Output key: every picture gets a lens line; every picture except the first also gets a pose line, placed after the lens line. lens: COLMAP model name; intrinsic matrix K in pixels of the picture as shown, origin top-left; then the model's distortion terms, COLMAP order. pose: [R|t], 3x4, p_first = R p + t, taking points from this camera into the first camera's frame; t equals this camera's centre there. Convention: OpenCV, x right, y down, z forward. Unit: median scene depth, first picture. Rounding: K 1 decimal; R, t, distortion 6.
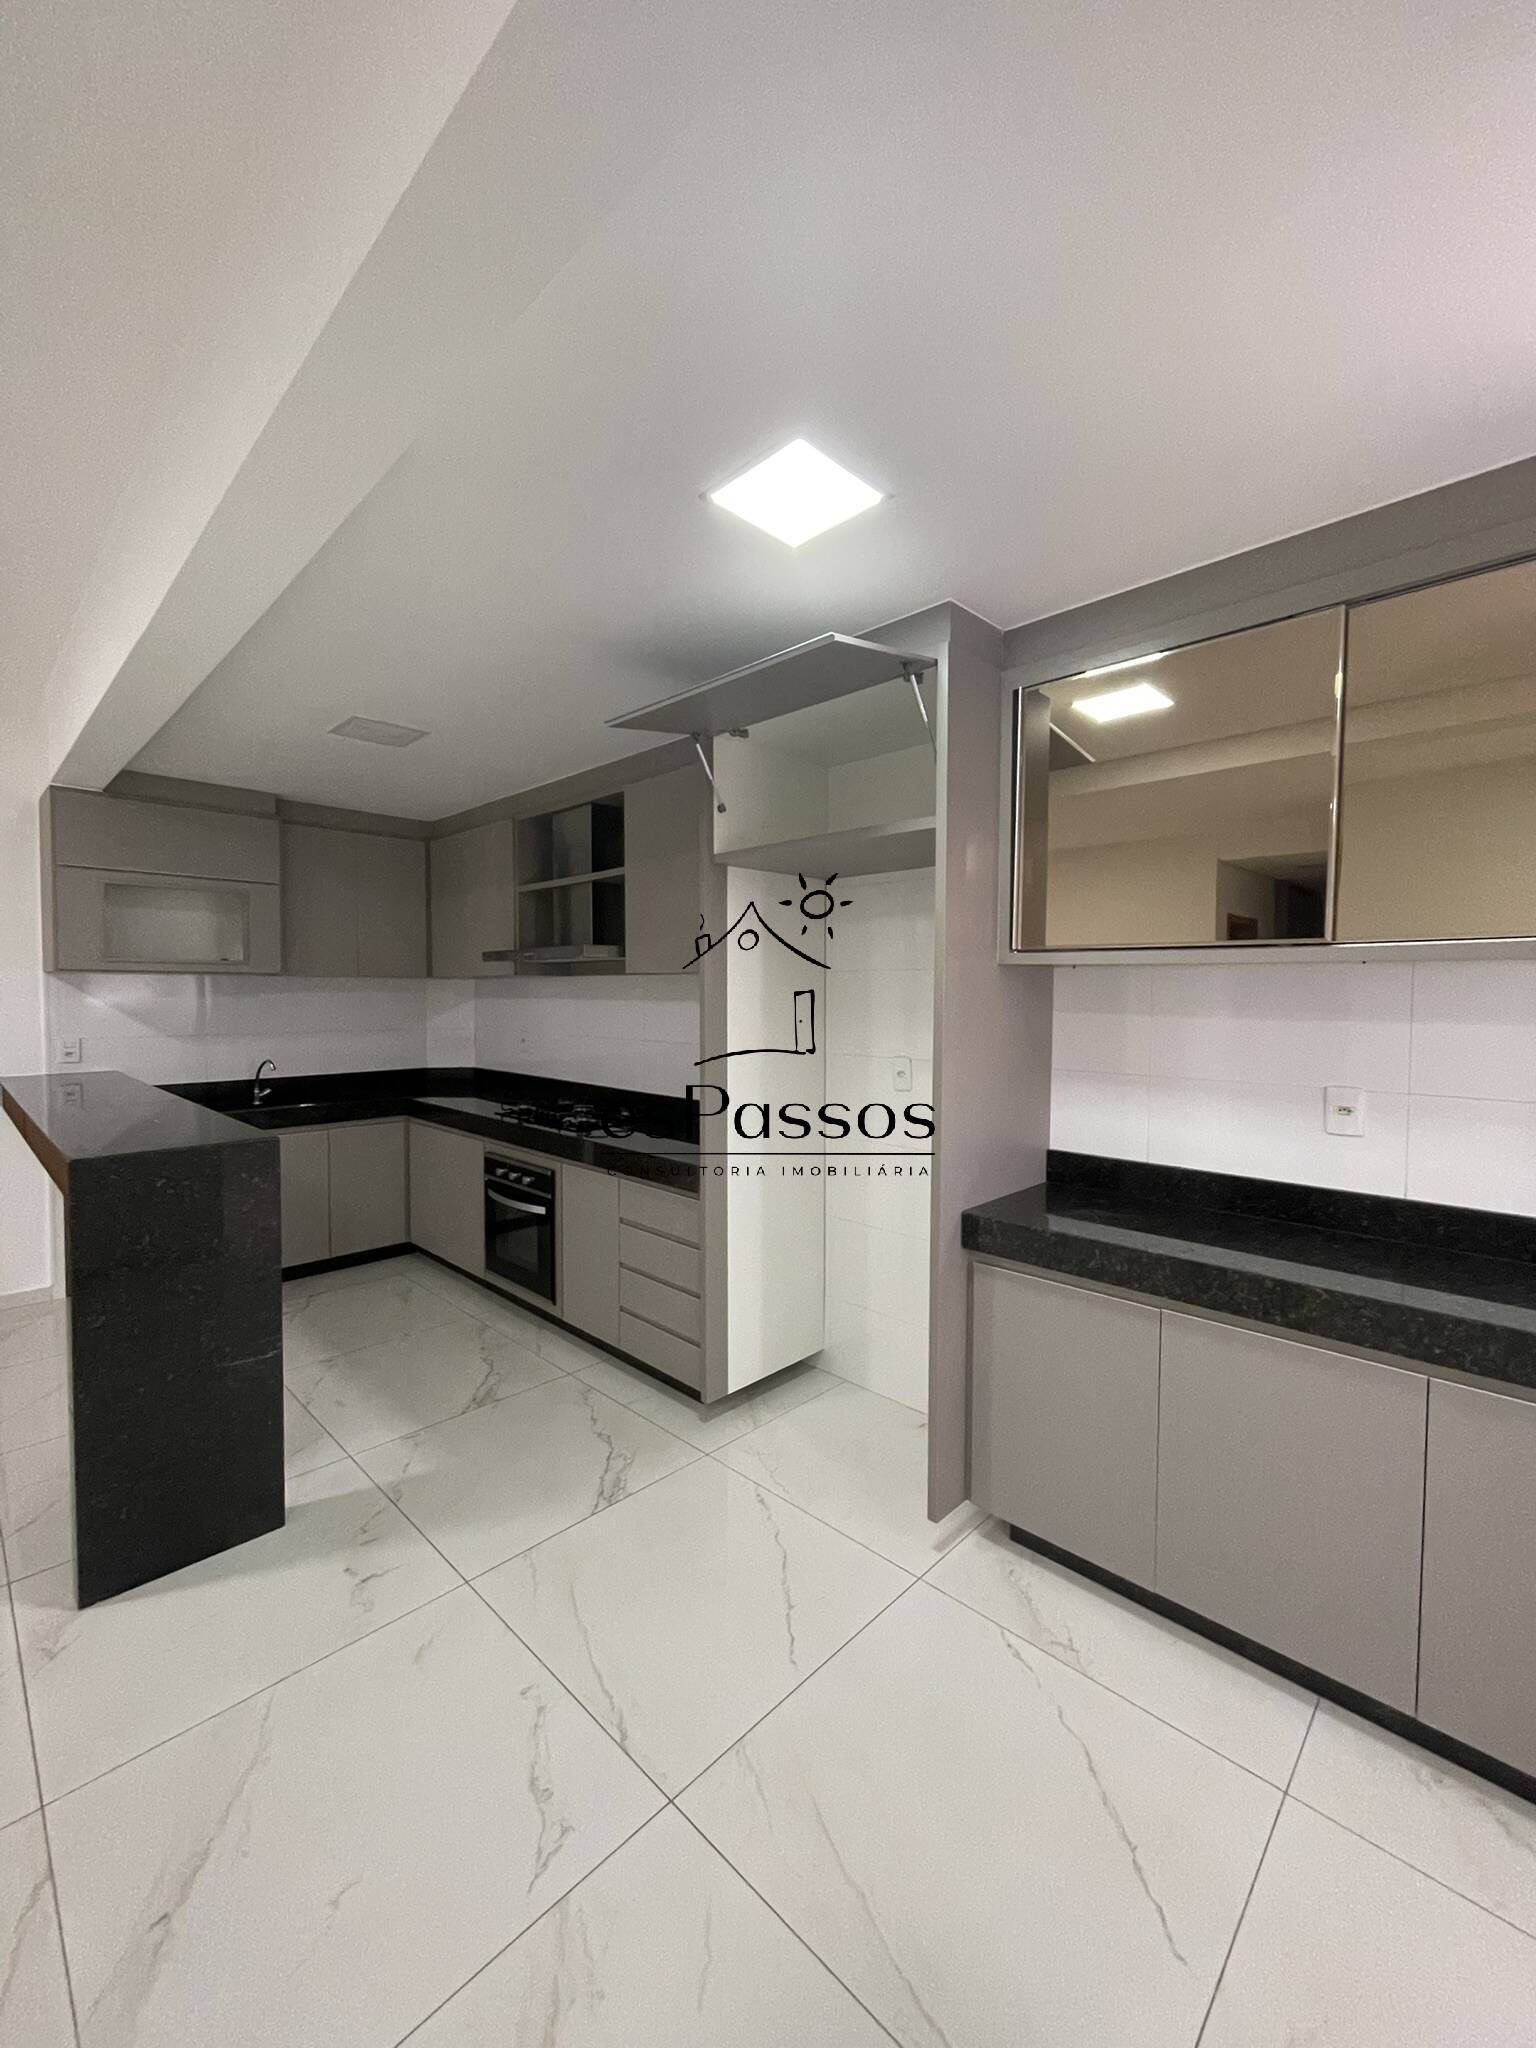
lens RADIAL K [[836.1, 0, 762.0], [0, 836.1, 1027.6], [0, 0, 1]] dist [-0.001057, -0.000038]
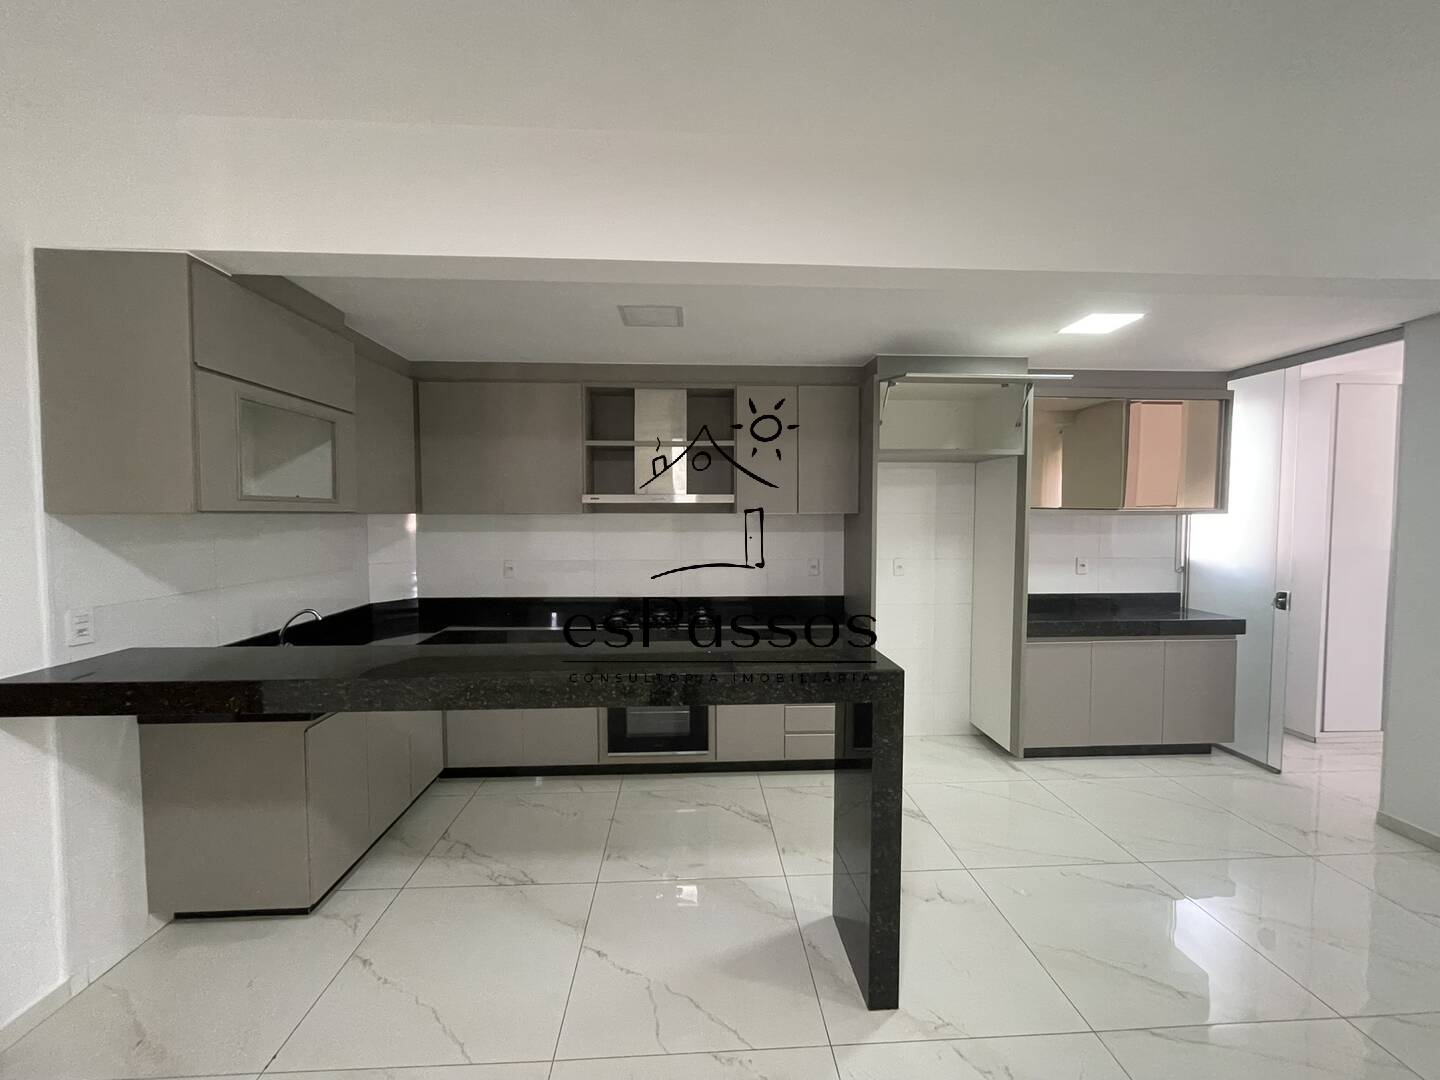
lens RADIAL K [[587.9, 0, 723.2], [0, 587.9, 544.5], [0, 0, 1]] dist [-0.001057, -0.000038]
pose [[0.668013, -0.039966, 0.743075, -0.939944], [0.033812, 0.999156, 0.023343, -0.036347], [-0.743381, 0.009531, 0.668801, 0.328759]]
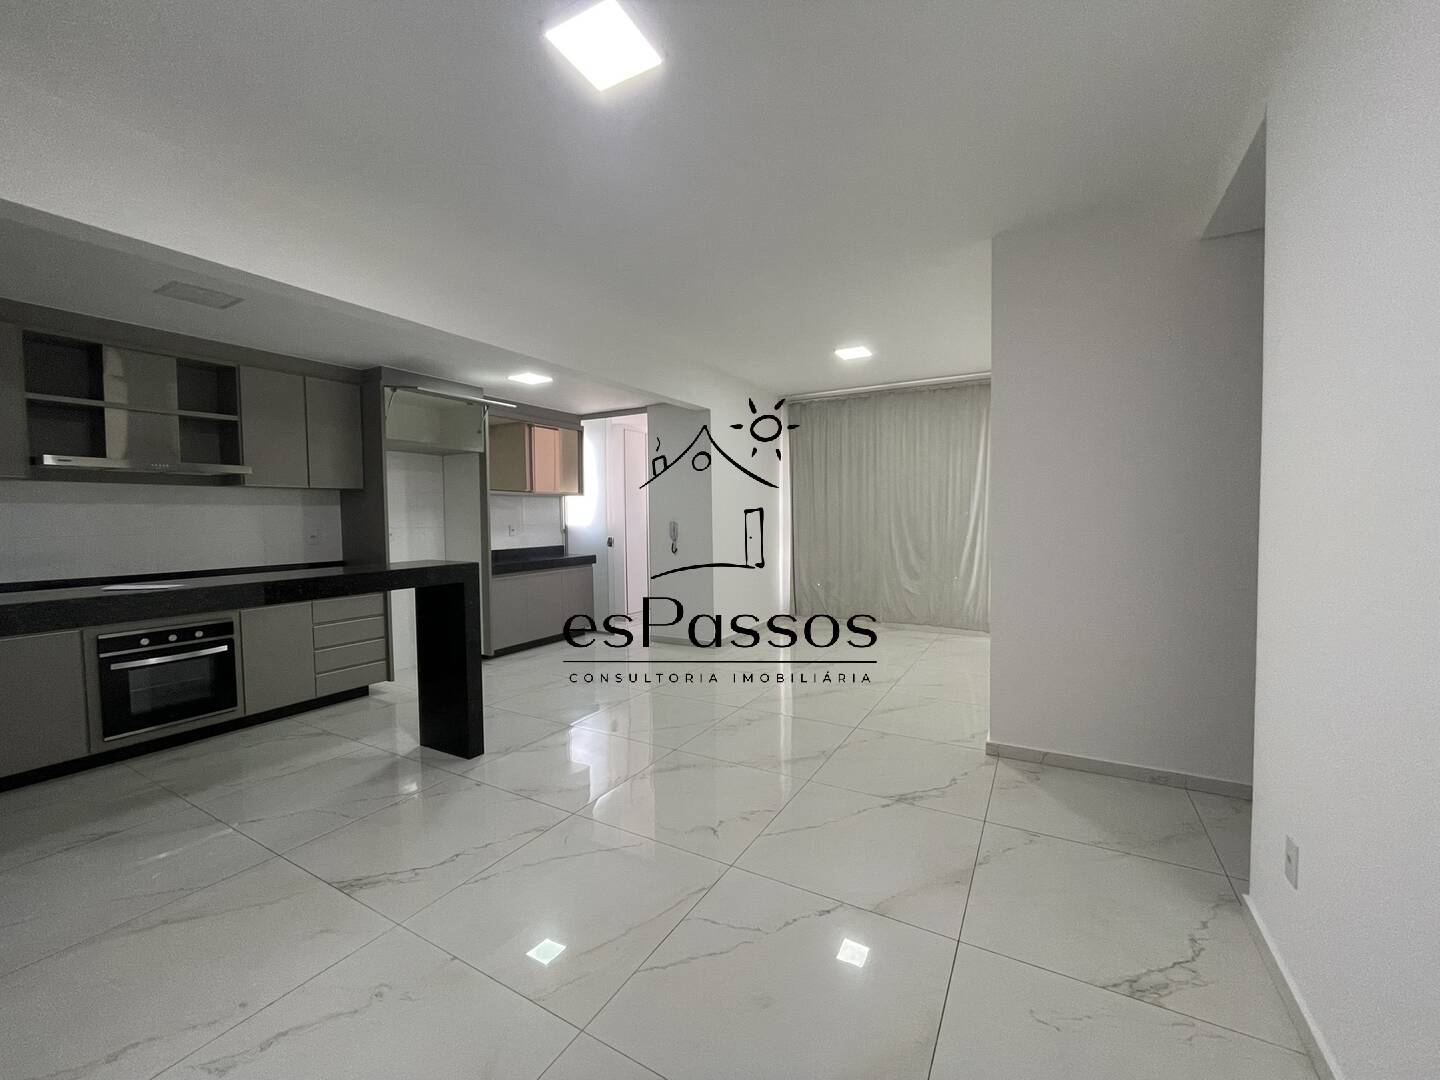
lens RADIAL K [[587.9, 0, 721.4], [0, 587.9, 539.3], [0, 0, 1]] dist [-0.001057, -0.000038]
pose [[-0.261284, -0.045836, 0.964173, -1.452691], [0.041064, 0.997440, 0.058545, 0.008134], [-0.964388, 0.054889, -0.258732, 0.431385]]
